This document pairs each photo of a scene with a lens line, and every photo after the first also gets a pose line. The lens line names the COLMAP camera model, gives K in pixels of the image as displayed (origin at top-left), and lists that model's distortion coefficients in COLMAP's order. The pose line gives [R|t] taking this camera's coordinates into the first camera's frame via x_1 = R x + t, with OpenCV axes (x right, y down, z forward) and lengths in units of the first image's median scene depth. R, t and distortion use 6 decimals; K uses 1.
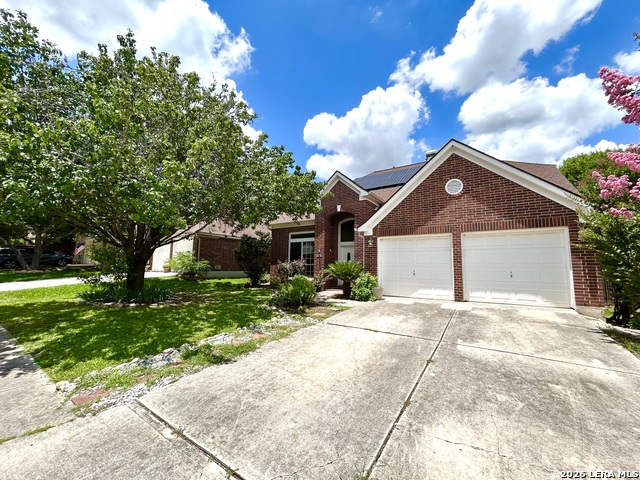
lens RADIAL K [[257.9, 0, 319.3], [0, 257.9, 240.7], [0, 0, 1]] dist [-0.000299, -0.000539]
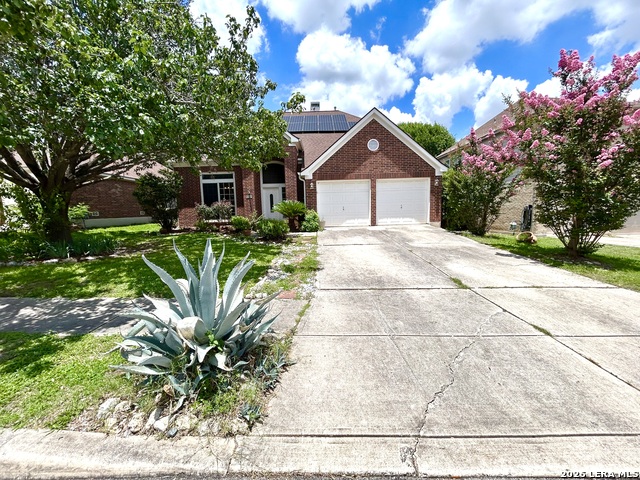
lens RADIAL K [[257.9, 0, 319.3], [0, 257.9, 240.7], [0, 0, 1]] dist [-0.000299, -0.000539]
pose [[0.836009, -0.102301, 0.539095, -0.498926], [-0.018662, 0.976598, 0.214263, 0.002196], [-0.548398, -0.189186, 0.814535, -0.067671]]
